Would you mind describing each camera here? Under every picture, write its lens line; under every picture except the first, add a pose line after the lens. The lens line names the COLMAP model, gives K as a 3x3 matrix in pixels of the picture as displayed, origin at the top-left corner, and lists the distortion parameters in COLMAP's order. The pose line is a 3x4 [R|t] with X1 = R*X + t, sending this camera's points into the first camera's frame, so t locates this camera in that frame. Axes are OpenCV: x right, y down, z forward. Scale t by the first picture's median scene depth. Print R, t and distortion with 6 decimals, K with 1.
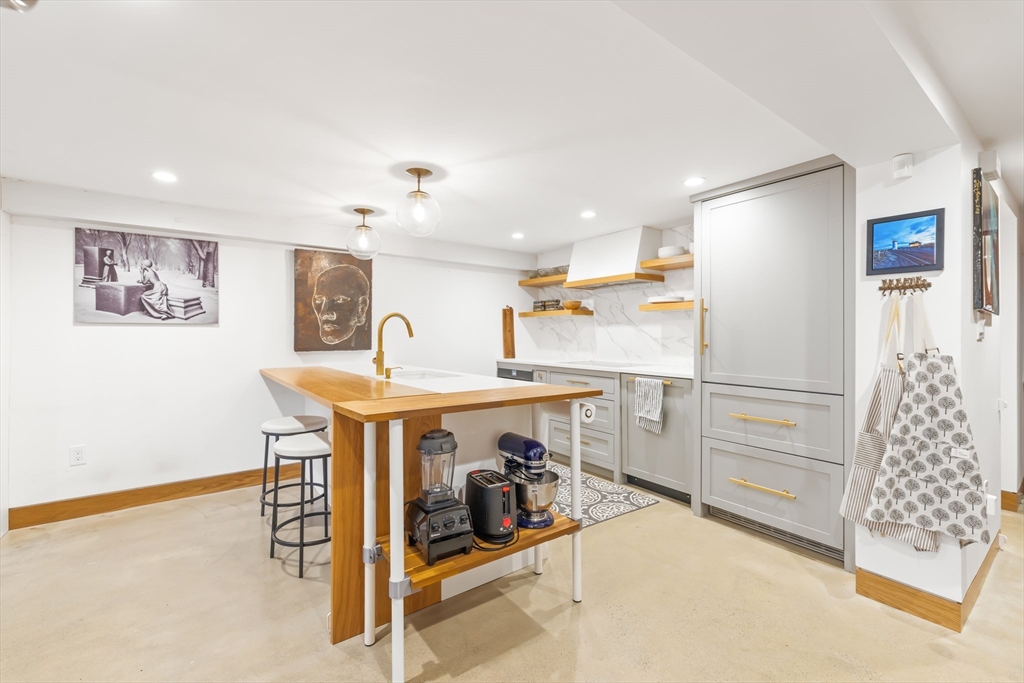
lens RADIAL K [[438.6, 0, 510.7], [0, 438.6, 333.0], [0, 0, 1]] dist [-0.000948, 0.001366]
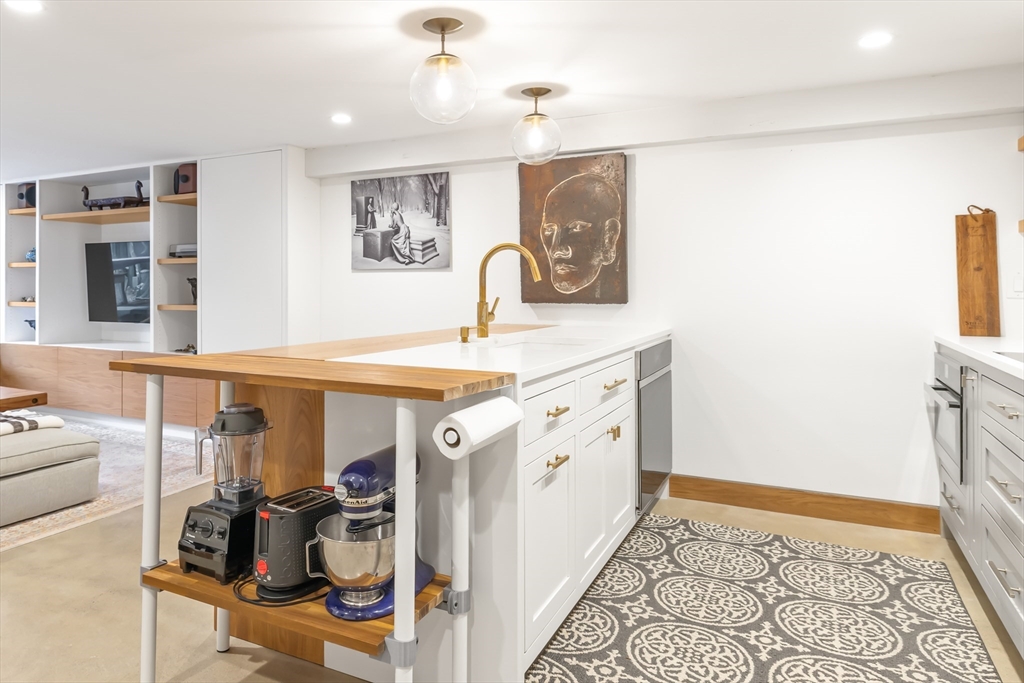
lens RADIAL K [[676.7, 0, 446.9], [0, 676.7, 283.5], [0, 0, 1]] dist [-0.001422, 0.002629]
pose [[0.429455, -0.003814, -0.903080, 0.536951], [0.003657, 0.999990, -0.002484, 0.013718], [0.903081, -0.002236, 0.429464, 0.445998]]
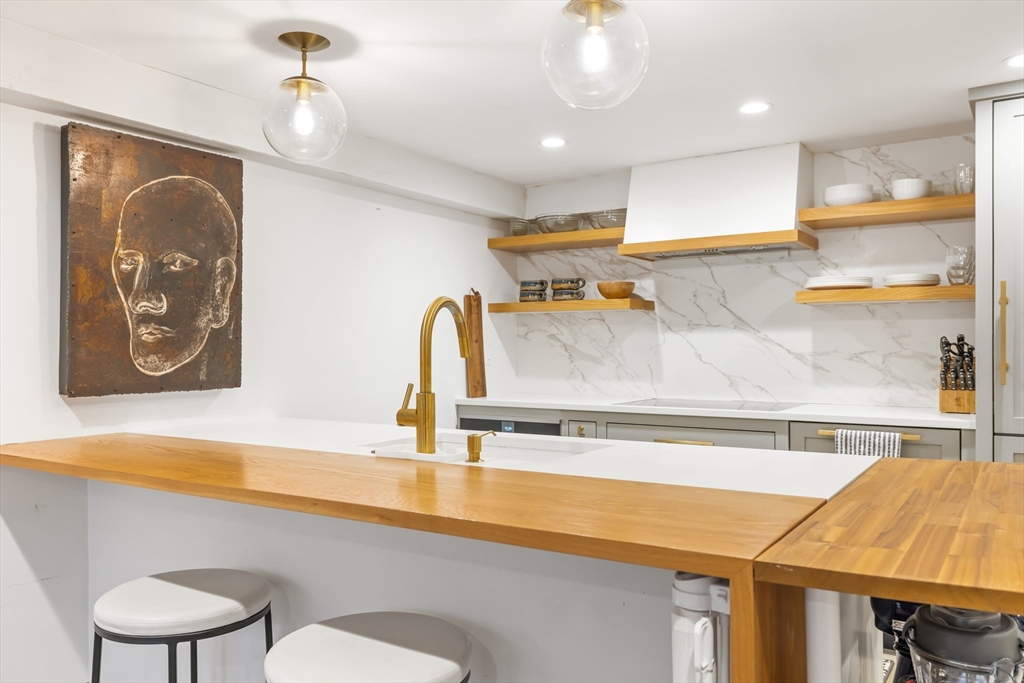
lens RADIAL K [[783.5, 0, 508.1], [0, 783.5, 349.9], [0, 0, 1]] dist [0.003503, -0.003347]
pose [[0.937733, -0.006236, 0.347301, -0.416910], [0.003817, 0.999963, 0.007646, -0.001912], [-0.347336, -0.005844, 0.937722, 0.270030]]
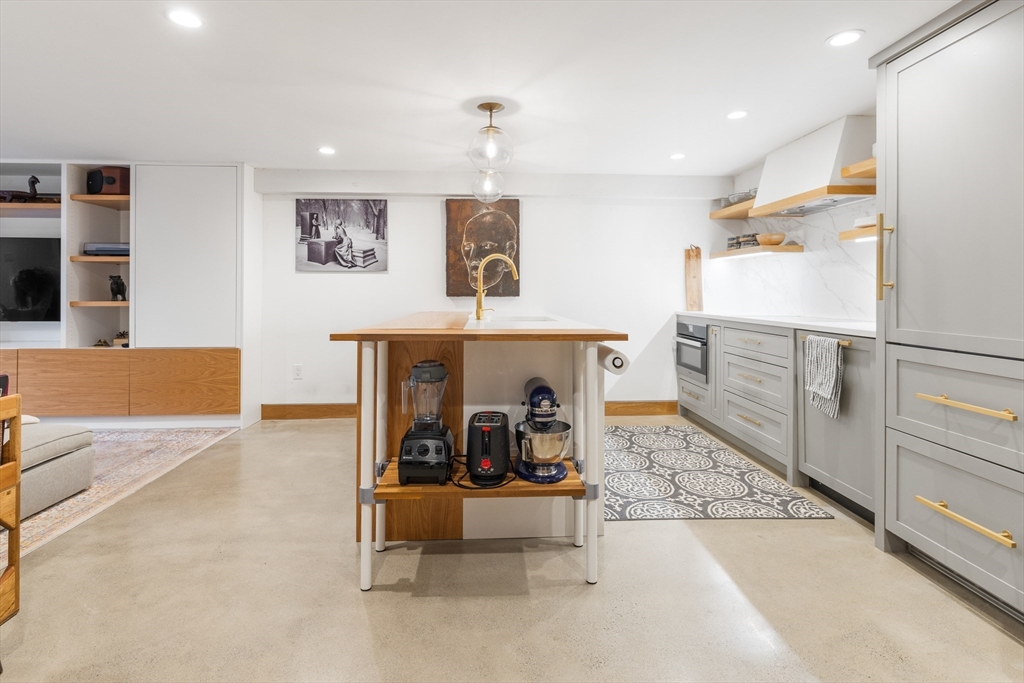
lens RADIAL K [[512.4, 0, 508.1], [0, 512.4, 290.0], [0, 0, 1]] dist [0.000878, 0.000695]
pose [[0.835625, -0.000173, -0.549301, 0.346228], [-0.000453, 0.999999, -0.001004, 0.031335], [0.549301, 0.001088, 0.835624, 0.055265]]
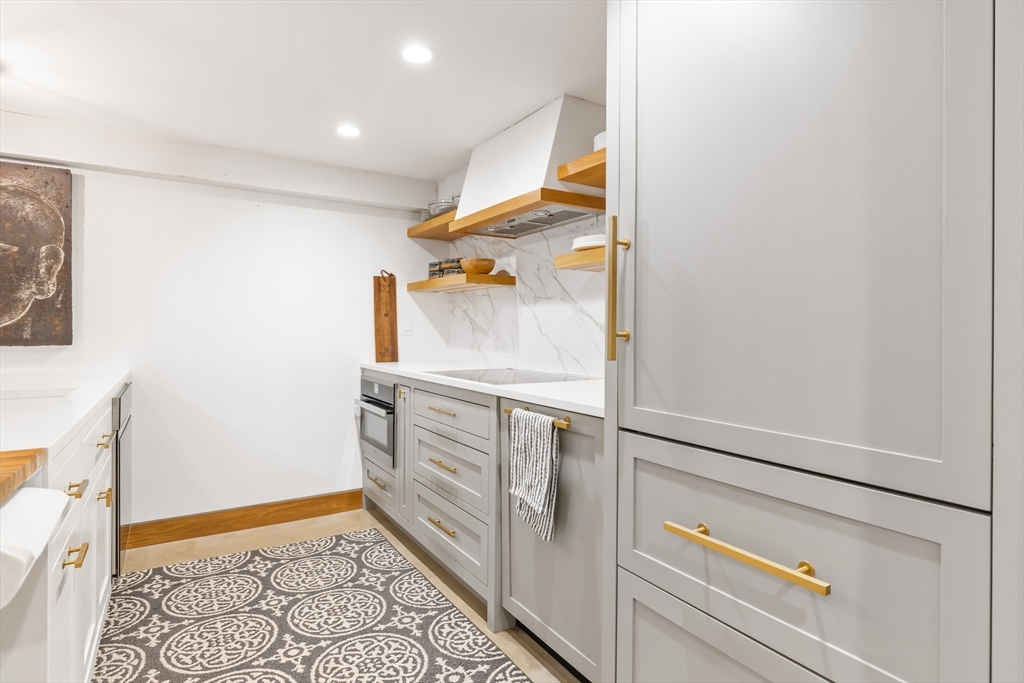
lens RADIAL K [[547.2, 0, 525.6], [0, 547.2, 329.4], [0, 0, 1]] dist [0.000664, -0.000211]
pose [[0.998171, 0.004502, -0.060291, 0.342547], [-0.004350, 0.999987, 0.002650, 0.018630], [0.060302, -0.002382, 0.998177, 0.449249]]
